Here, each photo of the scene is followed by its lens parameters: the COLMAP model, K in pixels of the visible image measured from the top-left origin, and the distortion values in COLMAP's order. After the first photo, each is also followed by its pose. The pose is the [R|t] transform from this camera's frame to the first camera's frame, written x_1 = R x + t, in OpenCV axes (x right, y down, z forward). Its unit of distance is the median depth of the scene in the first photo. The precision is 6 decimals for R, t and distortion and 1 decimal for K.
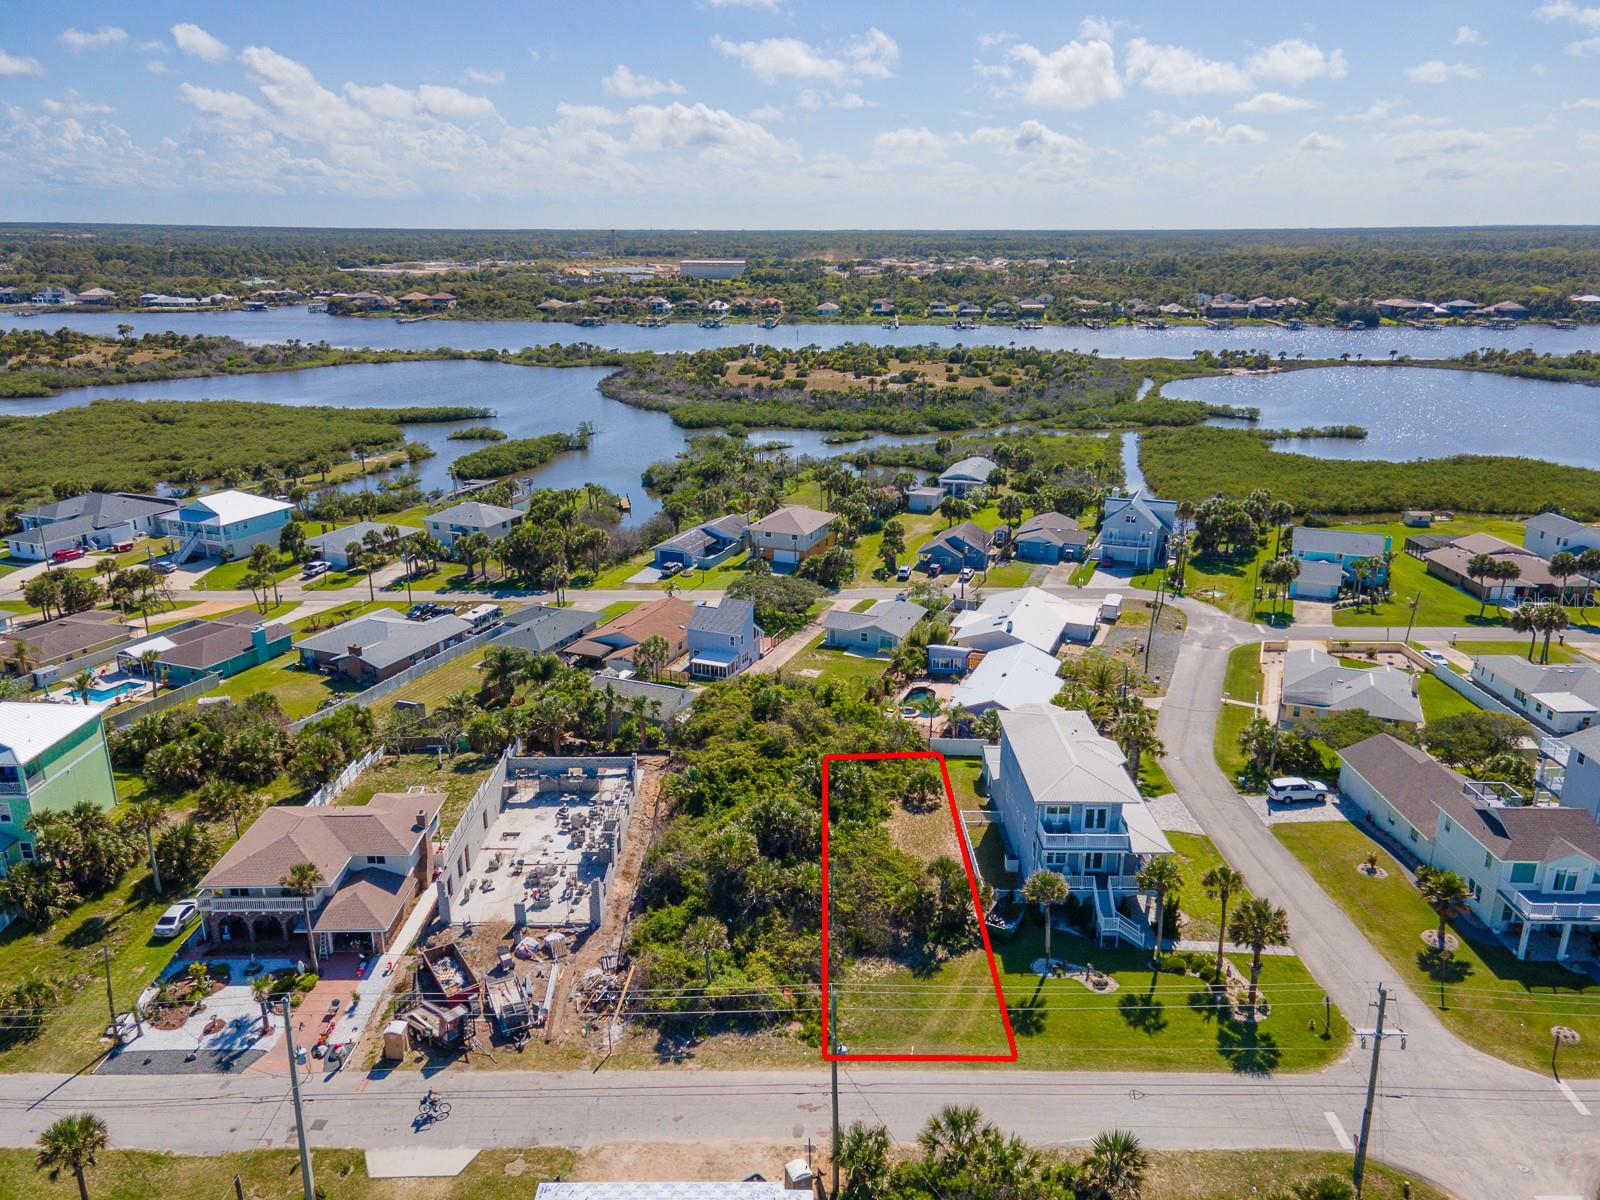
lens RADIAL K [[1169.3, 0, 796.1], [0, 1169.3, 599.4], [0, 0, 1]] dist [0.039229, 0.012461]
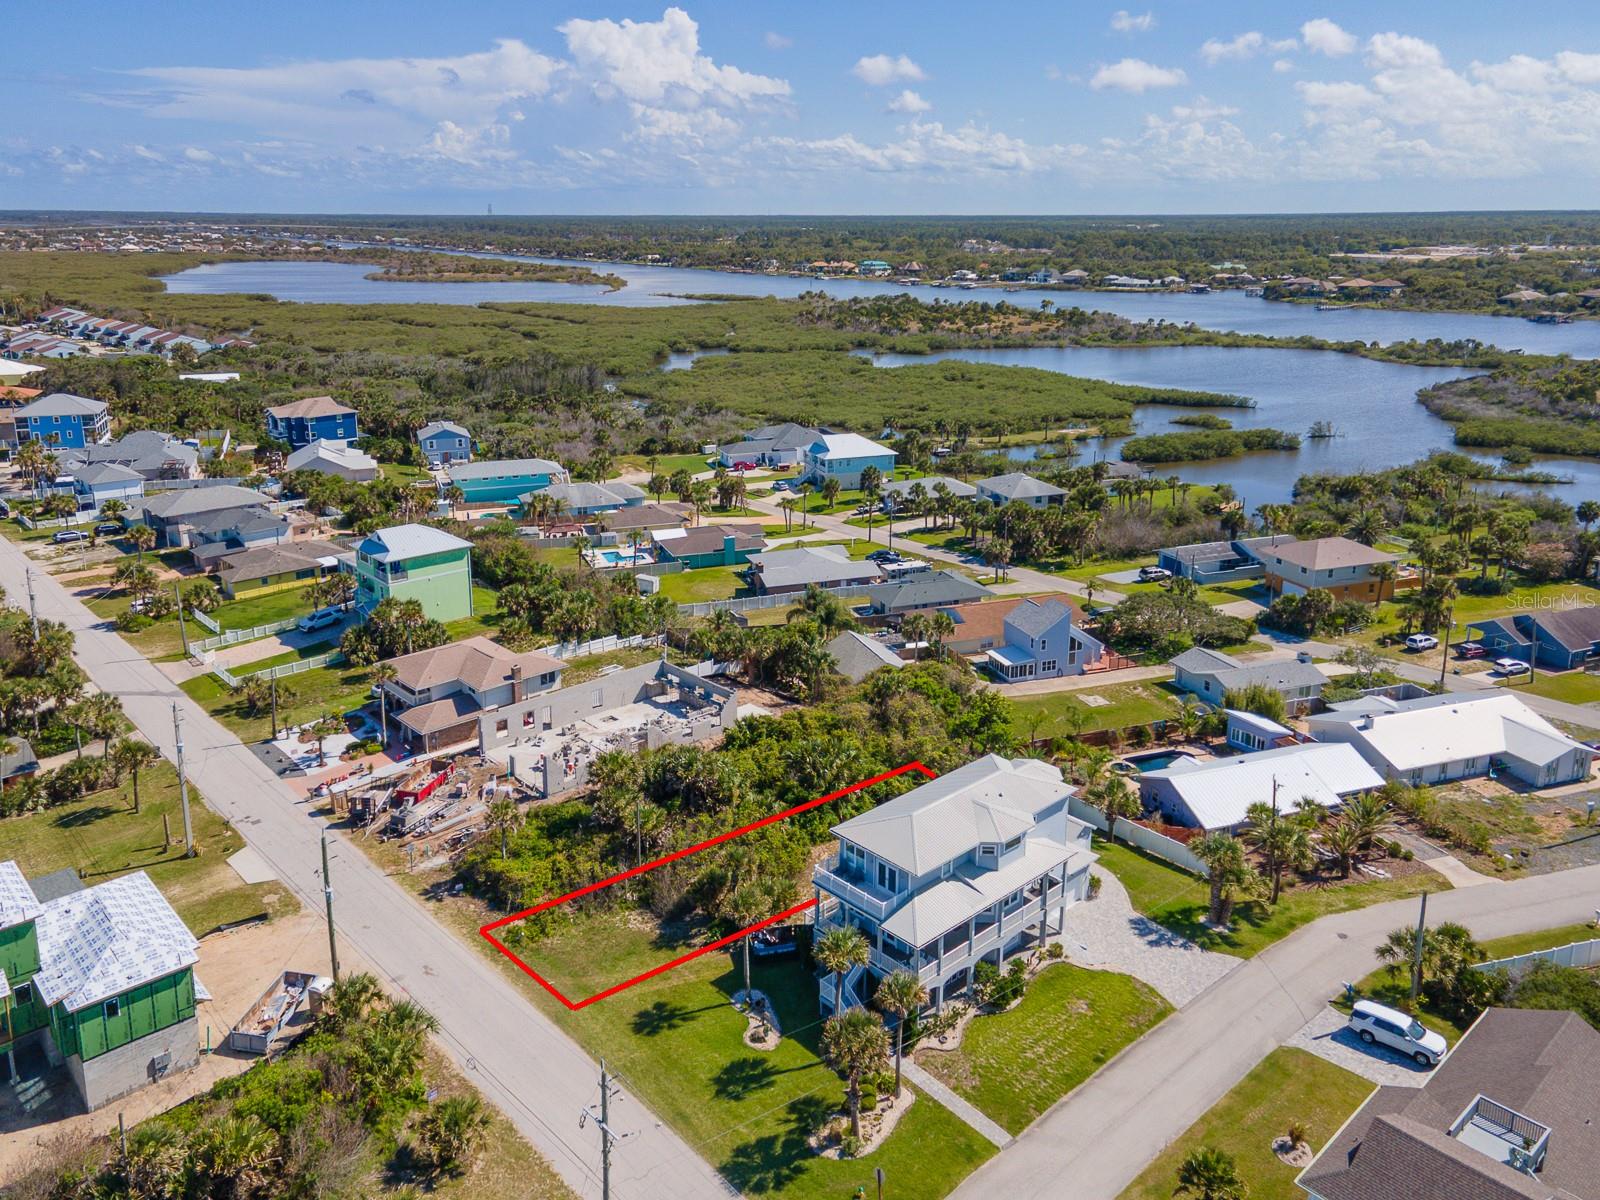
lens RADIAL K [[1194.2, 0, 776.0], [0, 1194.2, 537.5], [0, 0, 1]] dist [0.035875, 0.003069]
pose [[0.671372, 0.190486, -0.716223, 0.230603], [-0.220637, 0.973958, 0.052213, -0.024620], [0.707516, 0.122971, 0.695916, 0.090789]]
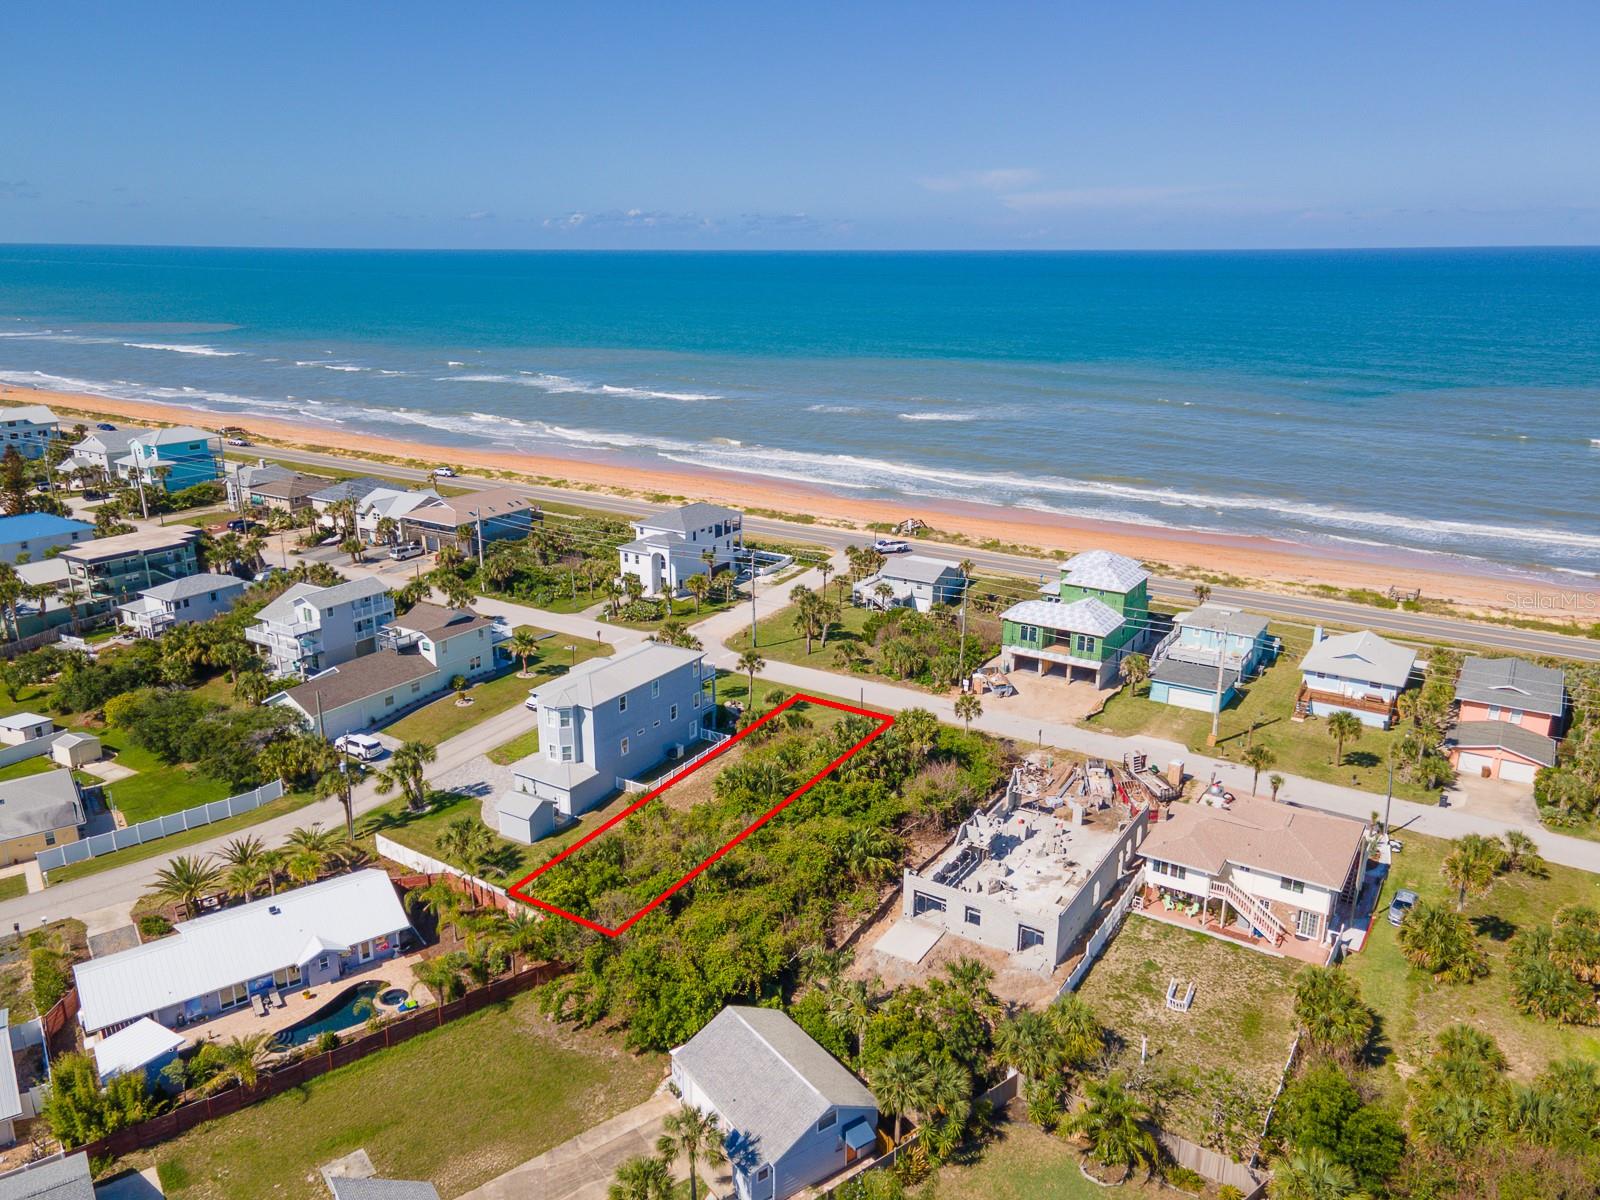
lens RADIAL K [[1169.3, 0, 796.1], [0, 1169.3, 599.4], [0, 0, 1]] dist [0.039229, 0.012461]
pose [[-0.845471, -0.156847, 0.510469, -0.165895], [0.156683, 0.840967, 0.517904, -0.166448], [-0.510519, 0.517854, -0.686438, 0.541915]]
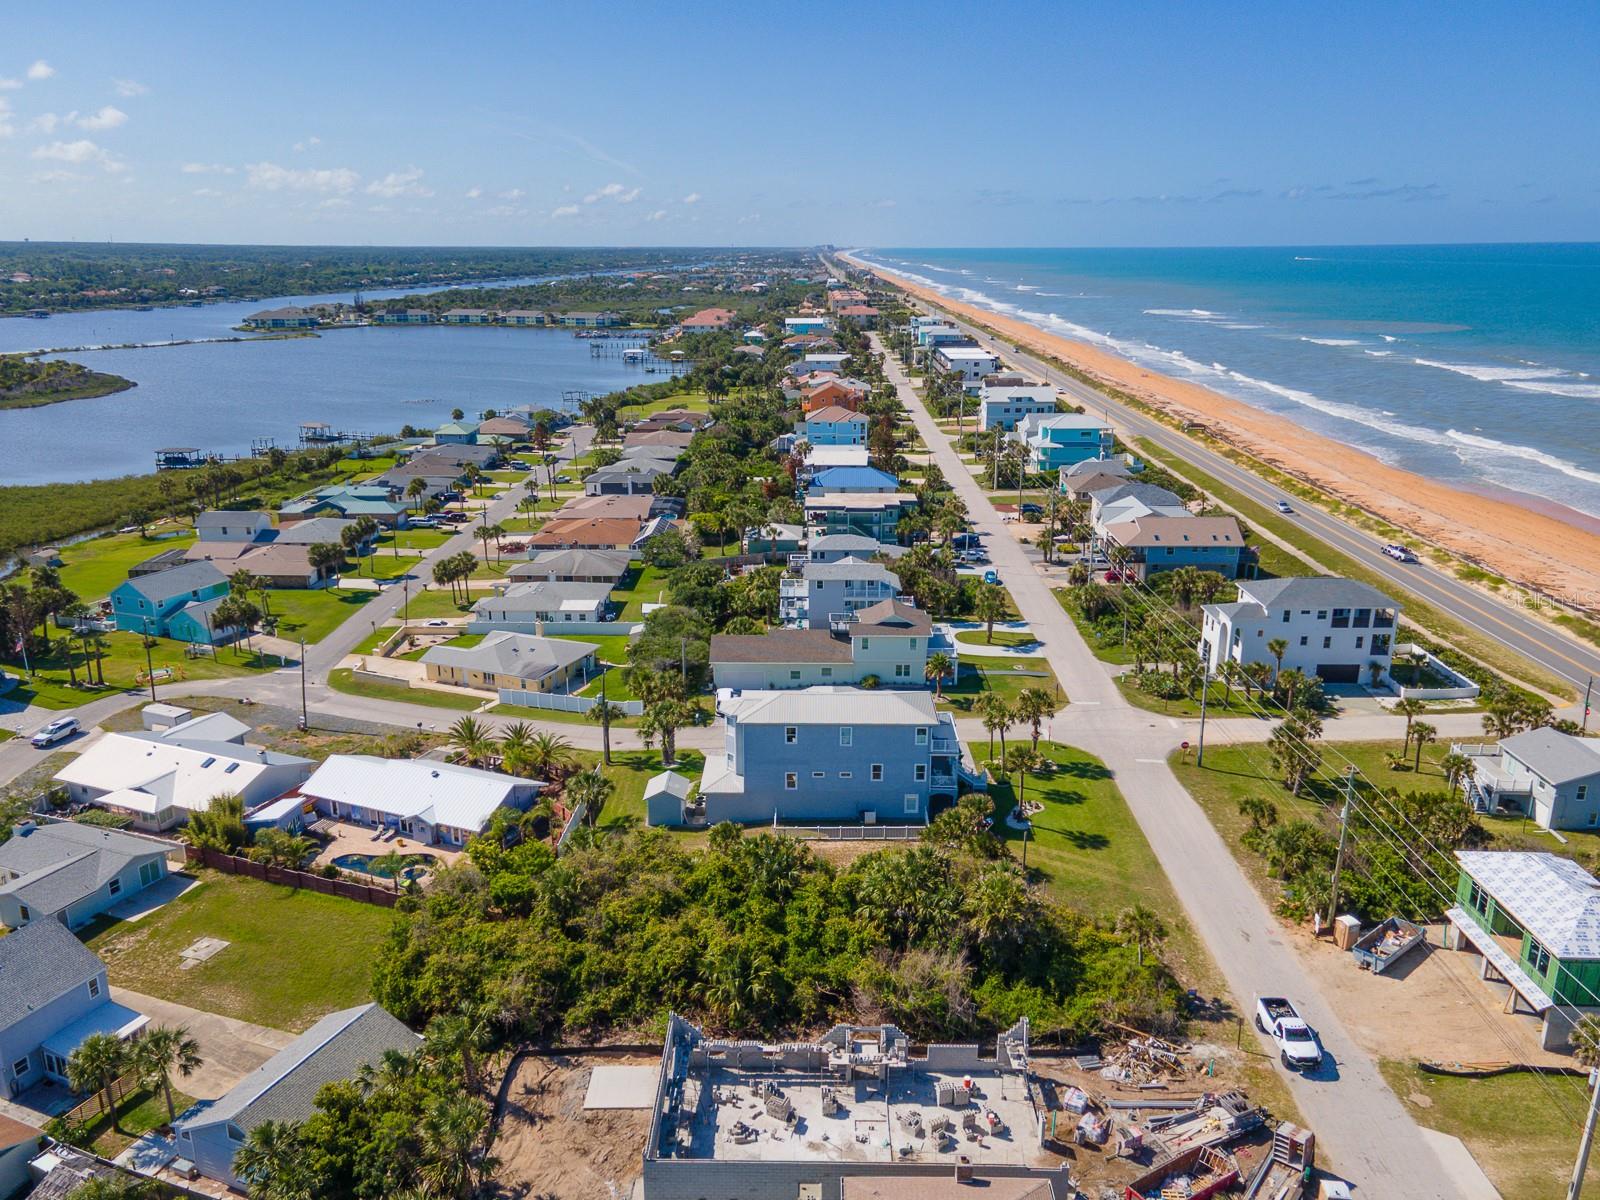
lens RADIAL K [[1182.0, 0, 796.0], [0, 1182.0, 597.2], [0, 0, 1]] dist [0.032037, 0.028159]
pose [[0.016215, -0.285971, 0.958101, -0.255362], [0.302662, 0.914676, 0.267888, -0.086086], [-0.952960, 0.285637, 0.101384, 0.287767]]
